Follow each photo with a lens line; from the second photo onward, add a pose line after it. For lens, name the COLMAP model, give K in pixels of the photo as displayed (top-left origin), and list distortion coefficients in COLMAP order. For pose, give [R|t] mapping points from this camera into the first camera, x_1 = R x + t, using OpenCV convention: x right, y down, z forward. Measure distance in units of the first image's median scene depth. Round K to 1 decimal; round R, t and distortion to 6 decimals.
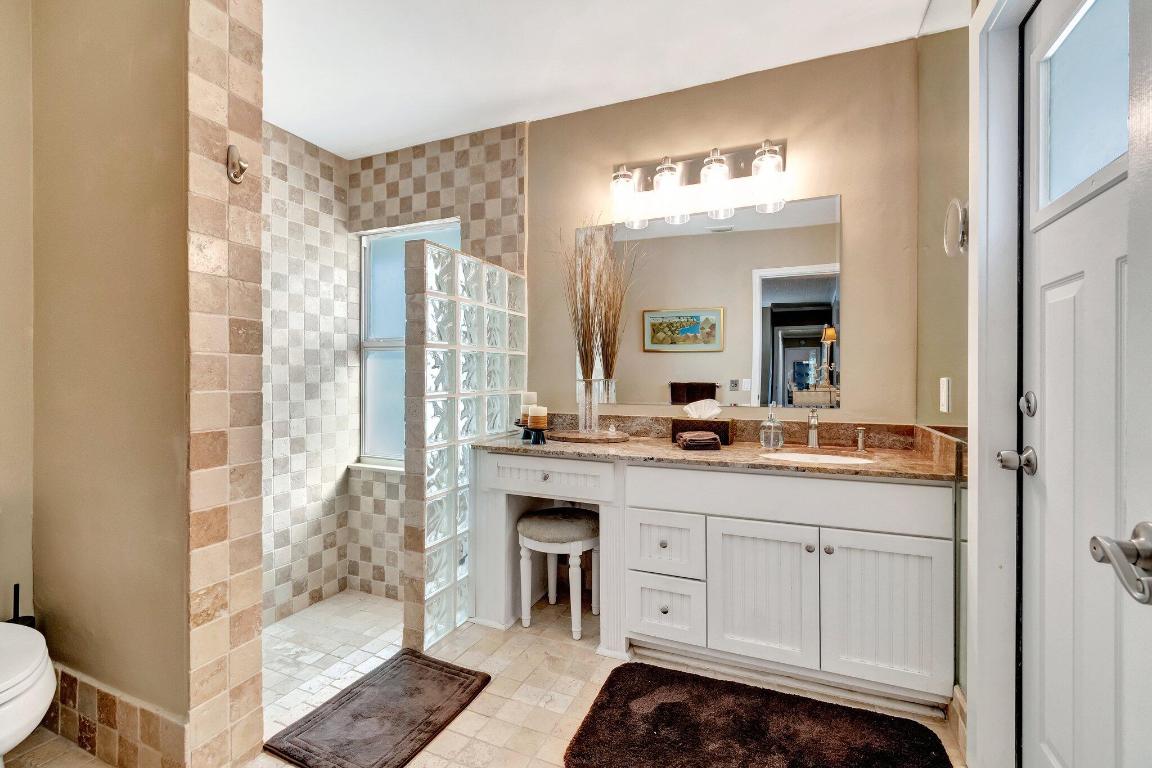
lens RADIAL K [[513.1, 0, 568.9], [0, 513.1, 379.1], [0, 0, 1]] dist [0.000221, -0.000584]
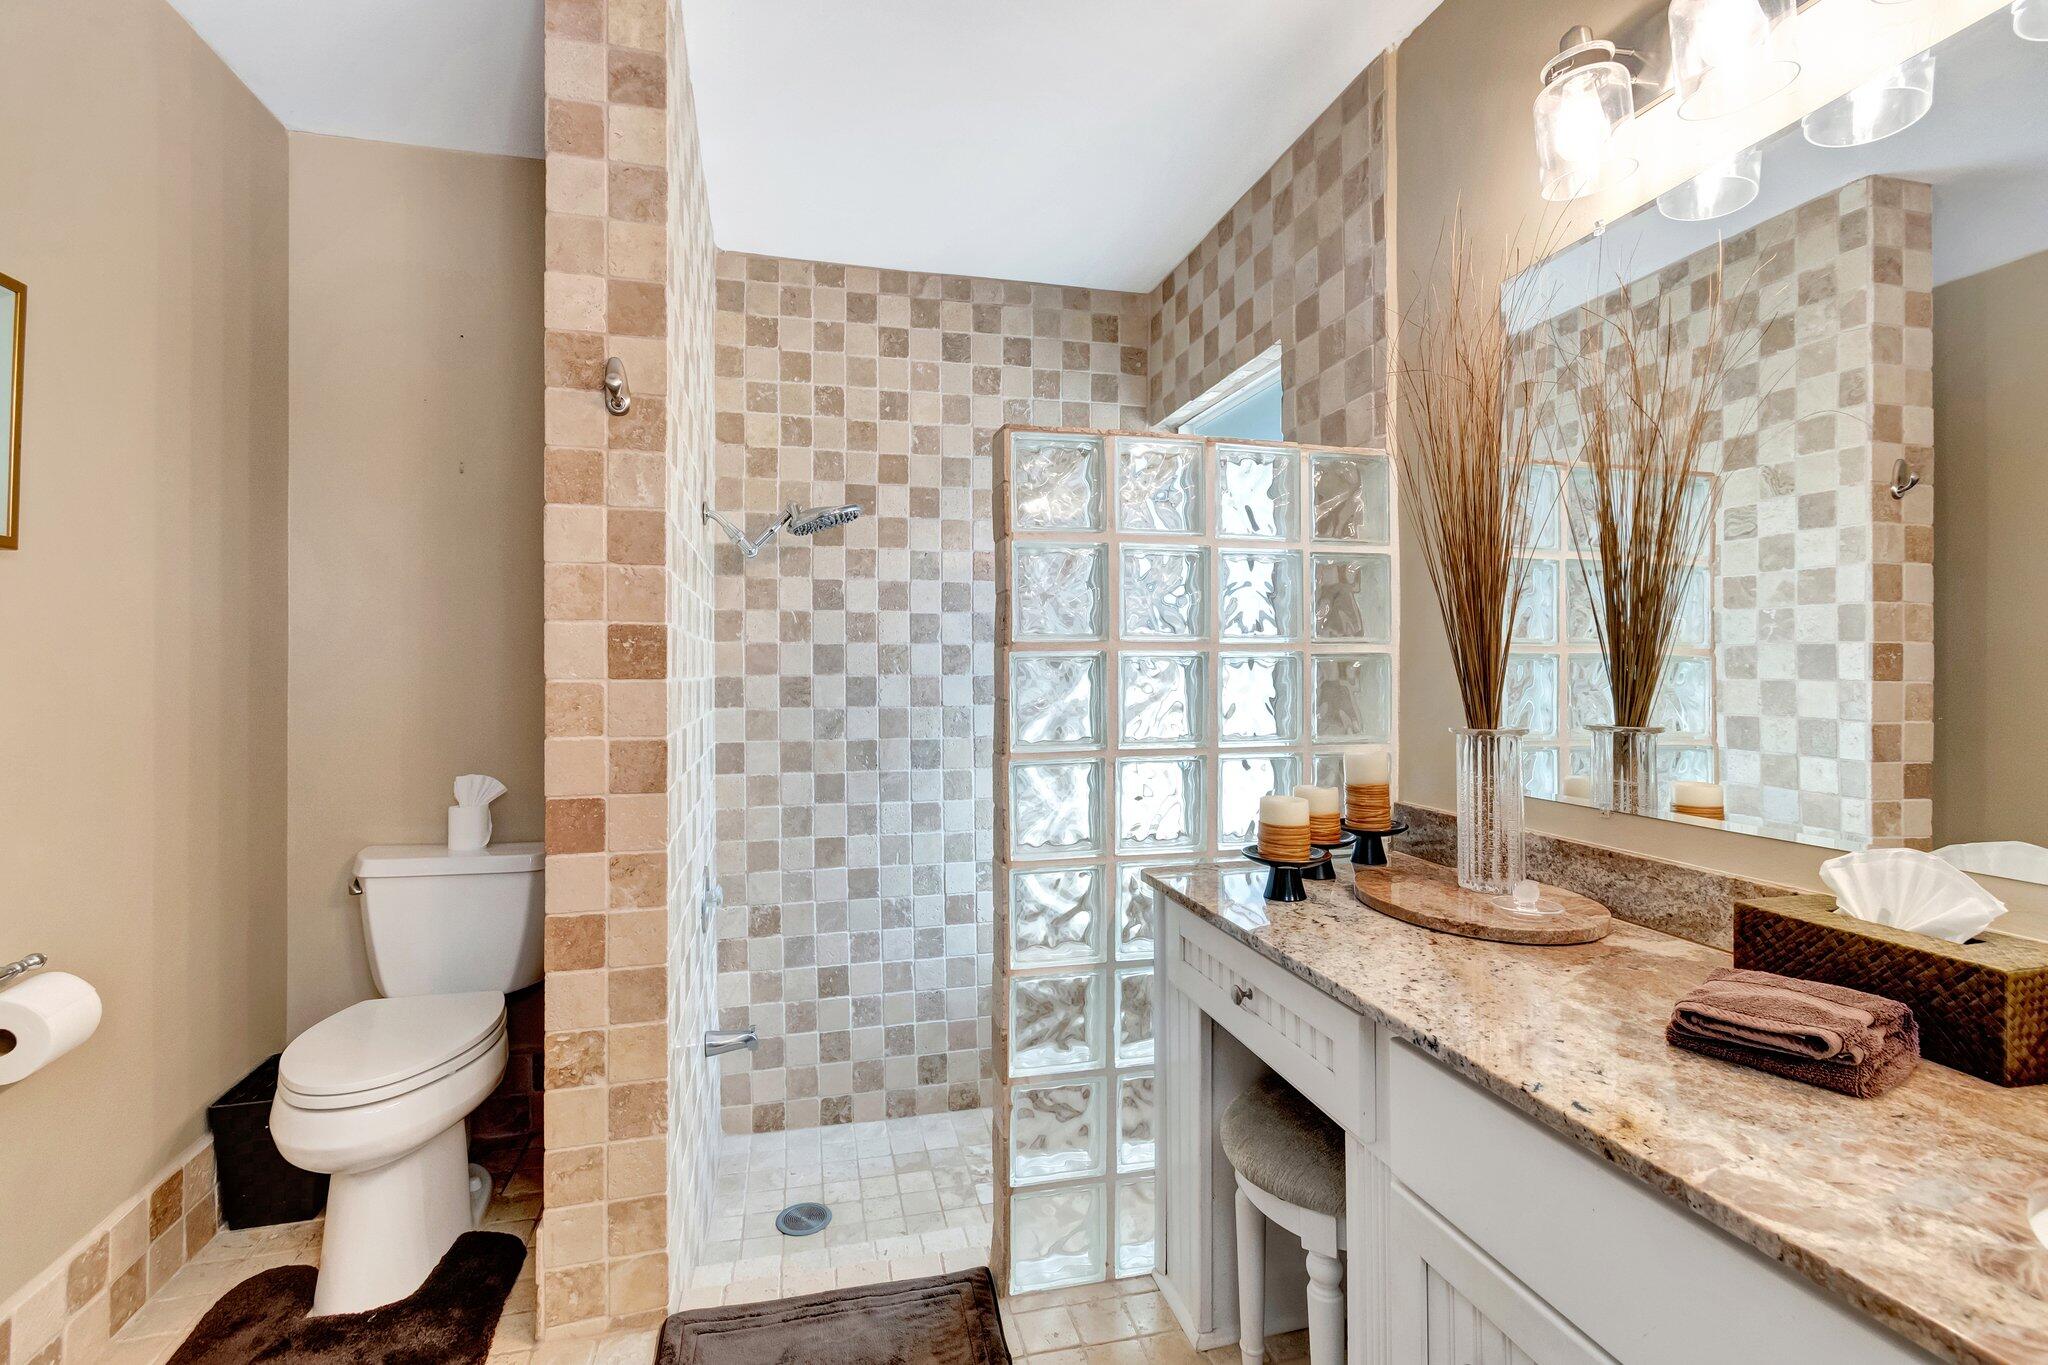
lens RADIAL K [[910.9, 0, 1008.9], [0, 910.9, 662.3], [0, 0, 1]] dist [0.002402, -0.000147]
pose [[0.609604, -0.007750, -0.792668, 0.536485], [-0.002650, 0.999927, -0.011814, -0.057175], [0.792702, 0.009302, 0.609539, 0.673750]]
